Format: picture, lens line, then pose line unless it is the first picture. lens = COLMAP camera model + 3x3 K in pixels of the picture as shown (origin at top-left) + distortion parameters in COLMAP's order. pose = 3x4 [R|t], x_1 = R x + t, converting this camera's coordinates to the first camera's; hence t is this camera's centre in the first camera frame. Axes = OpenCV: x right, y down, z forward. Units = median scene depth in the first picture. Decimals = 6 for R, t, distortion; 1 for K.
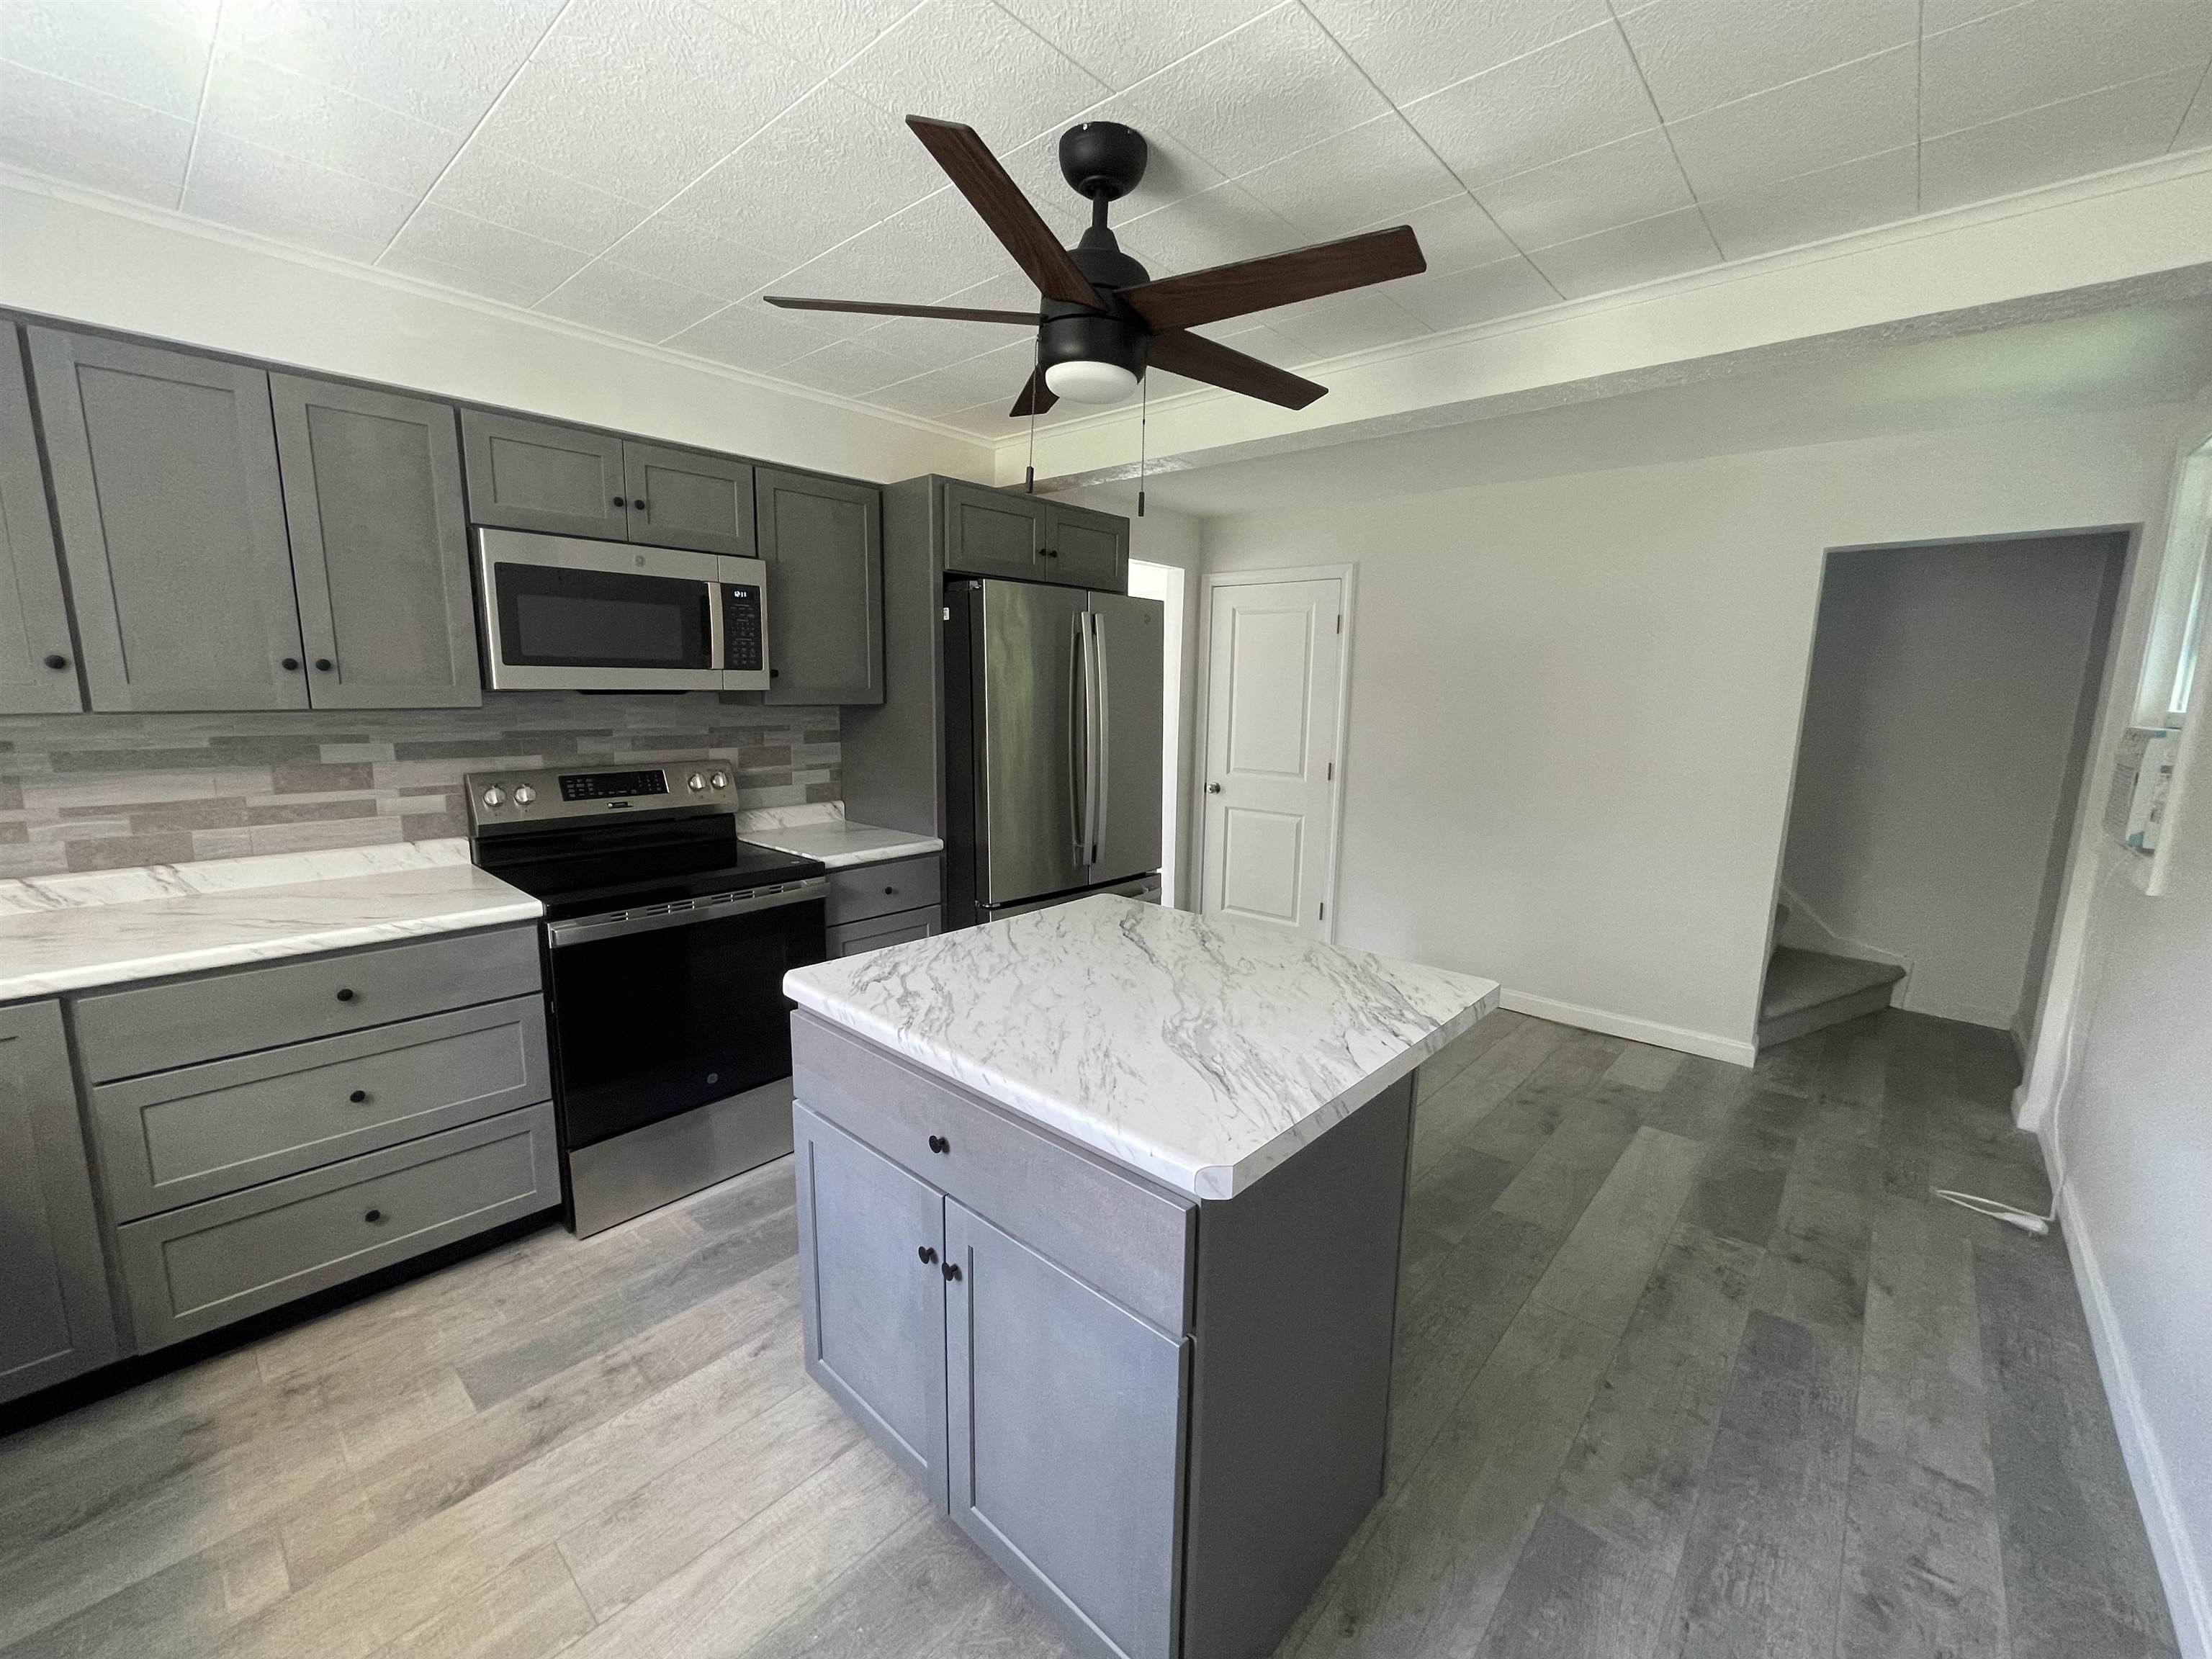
lens RADIAL K [[894.1, 0, 1104.2], [0, 894.1, 823.2], [0, 0, 1]] dist [-0.001674, 0.000366]
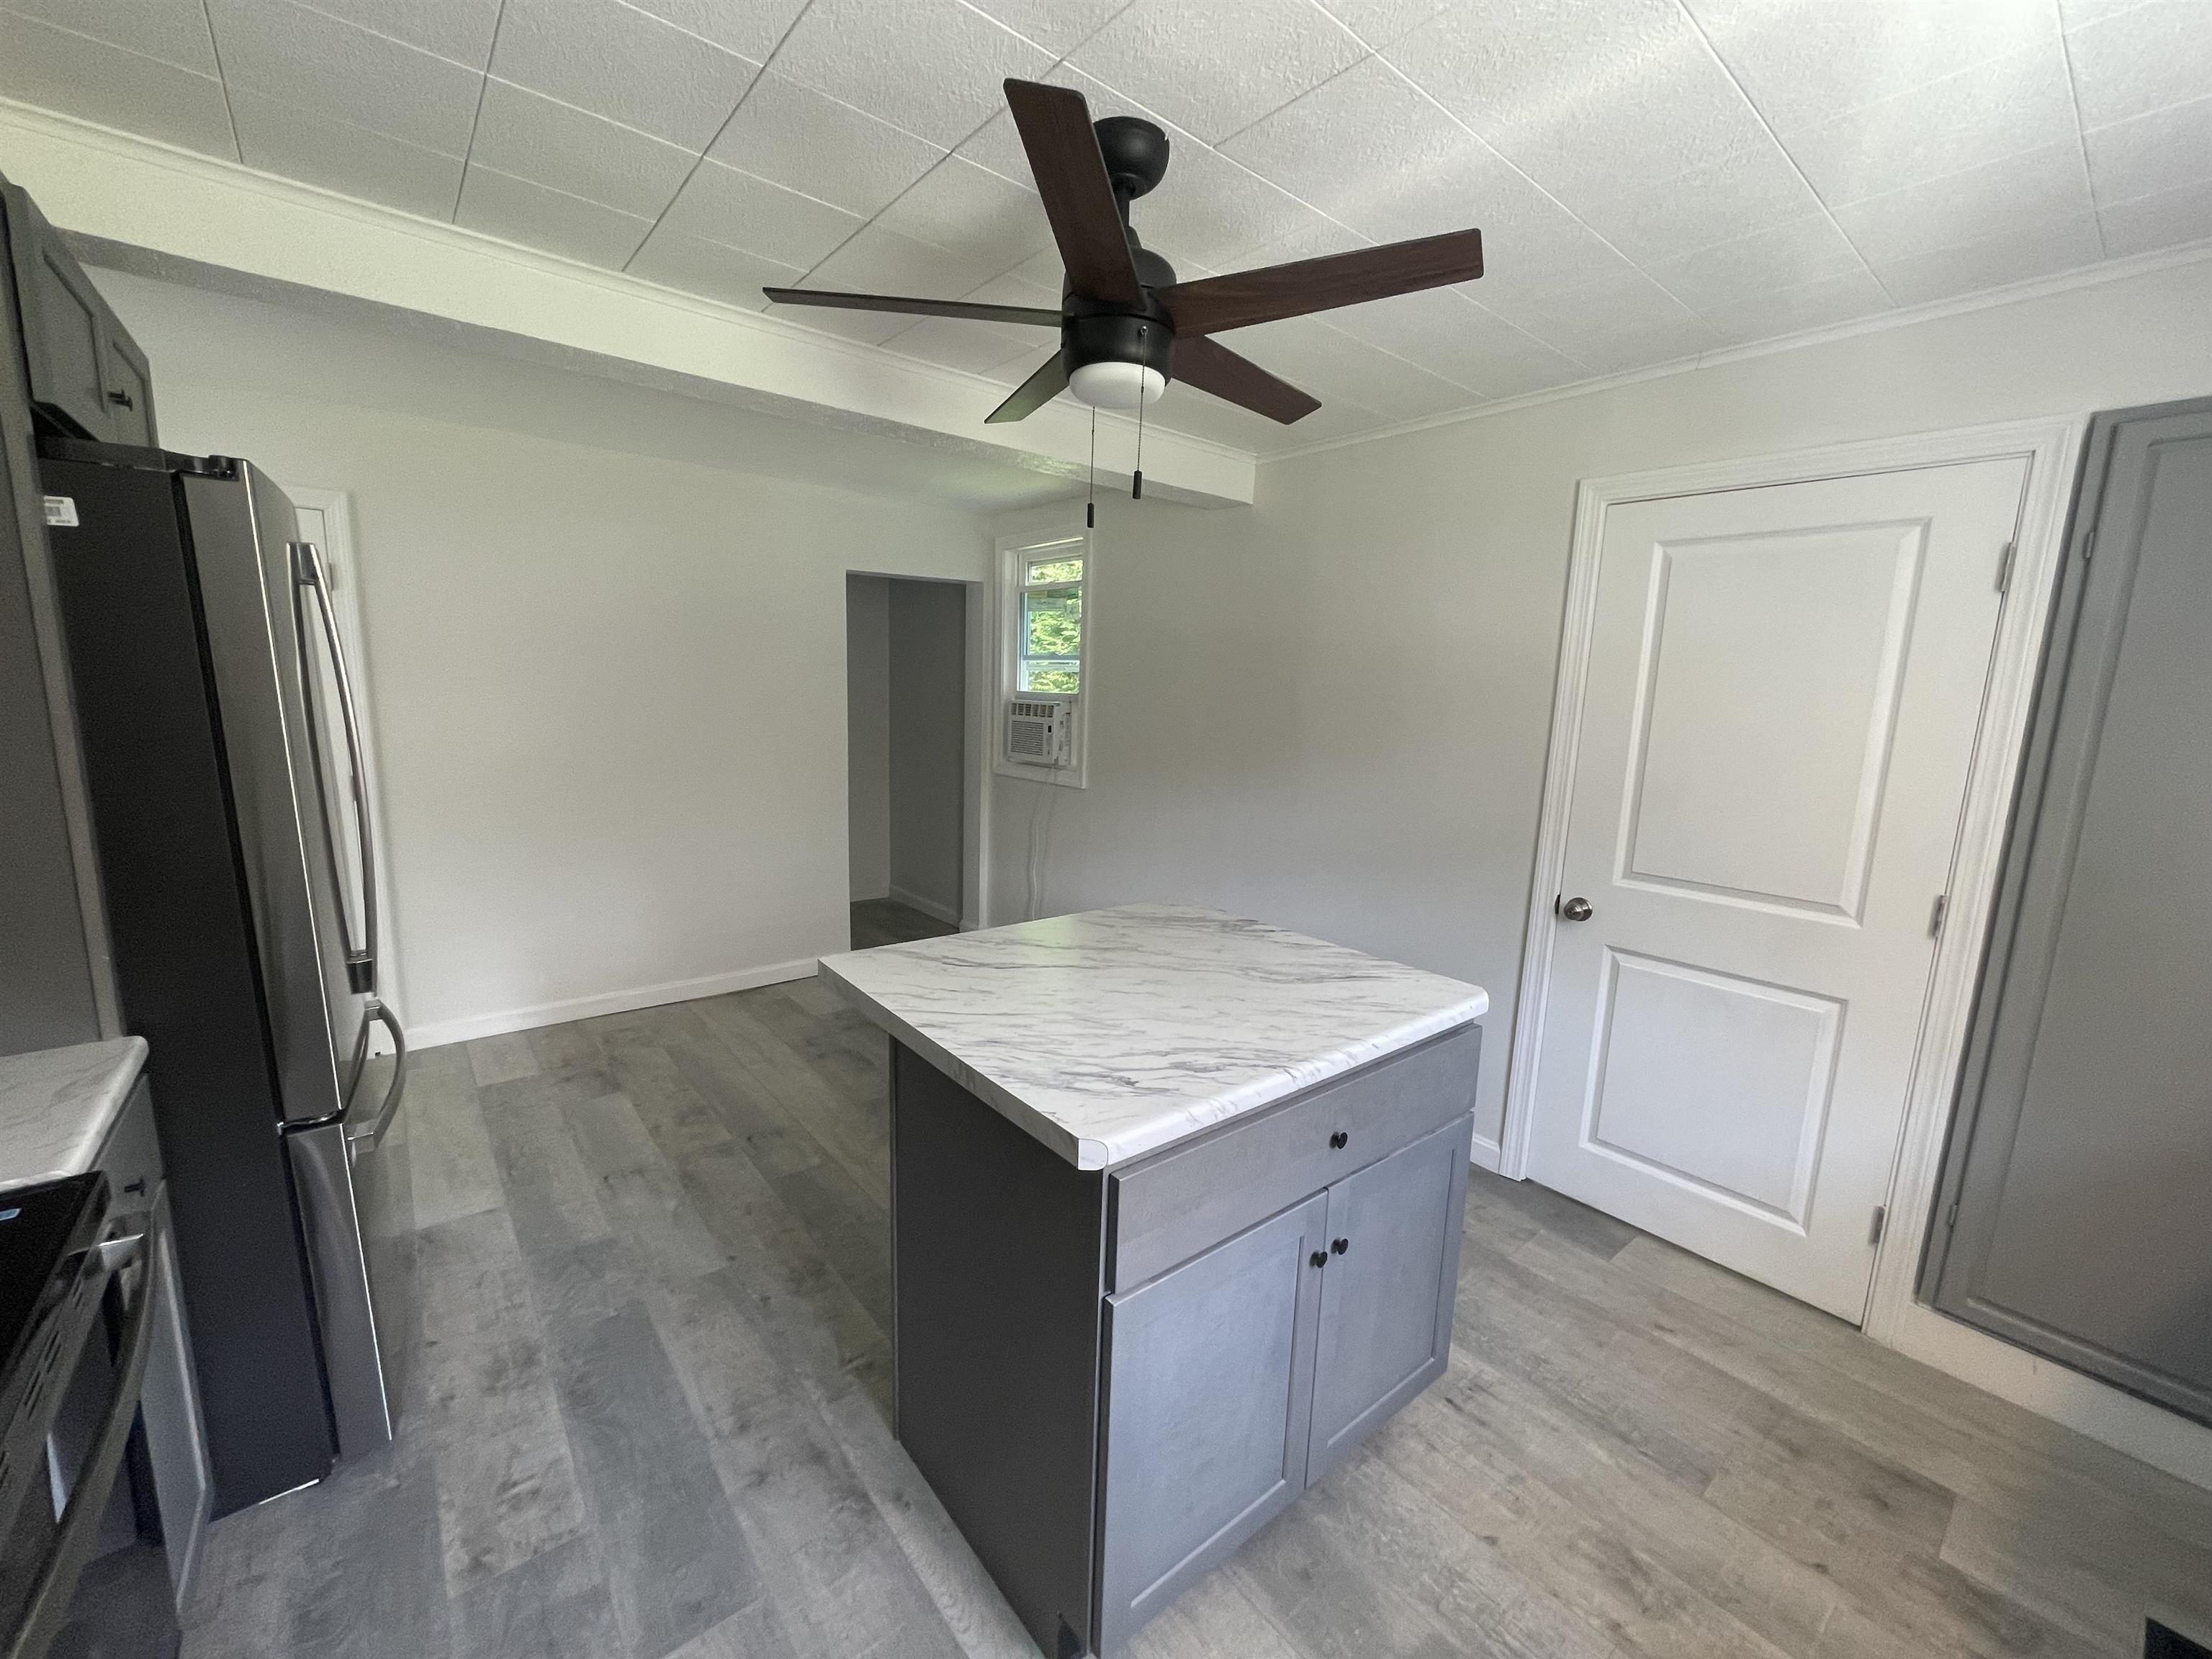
lens RADIAL K [[894.1, 0, 1107.1], [0, 894.1, 825.2], [0, 0, 1]] dist [-0.001674, 0.000366]
pose [[0.152633, -0.167502, 0.973985, -0.831166], [0.127397, 0.980644, 0.148683, -0.141408], [-0.980037, 0.101389, 0.171018, 0.723201]]
